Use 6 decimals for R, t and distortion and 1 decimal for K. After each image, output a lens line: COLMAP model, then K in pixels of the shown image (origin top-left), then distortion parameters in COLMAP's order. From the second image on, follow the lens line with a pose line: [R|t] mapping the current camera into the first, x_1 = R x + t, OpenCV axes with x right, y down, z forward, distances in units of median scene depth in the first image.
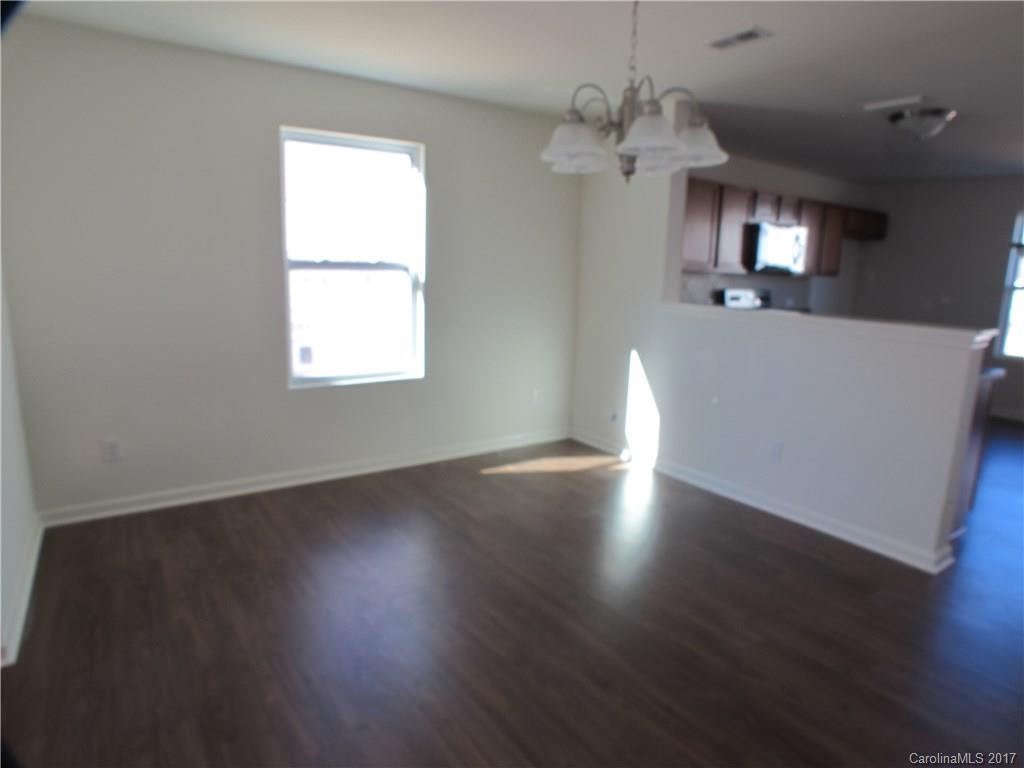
lens RADIAL K [[633.6, 0, 512.0], [0, 633.6, 384.0], [0, 0, 1]] dist [-0.162886, 0.163692]
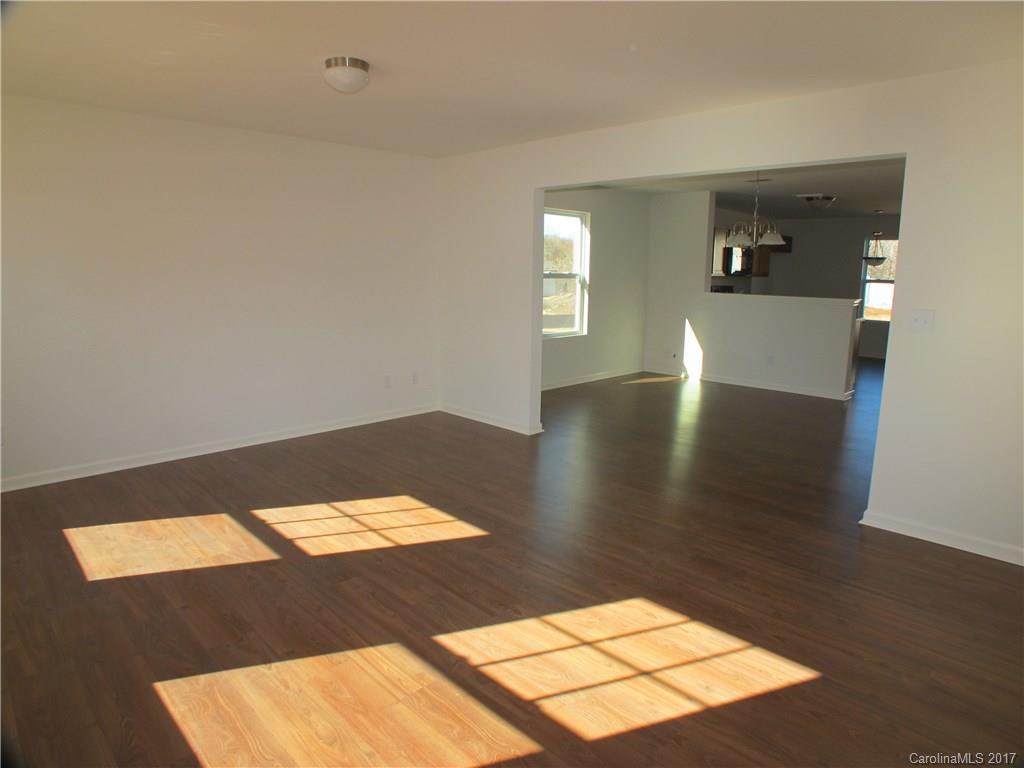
lens RADIAL K [[642.6, 0, 512.0], [0, 642.6, 384.0], [0, 0, 1]] dist [-0.001351, -0.000801]
pose [[0.983107, -0.044994, 0.177415, -0.699371], [0.046798, 0.998886, -0.005996, 0.134798], [-0.176948, 0.014197, 0.984118, -0.851099]]
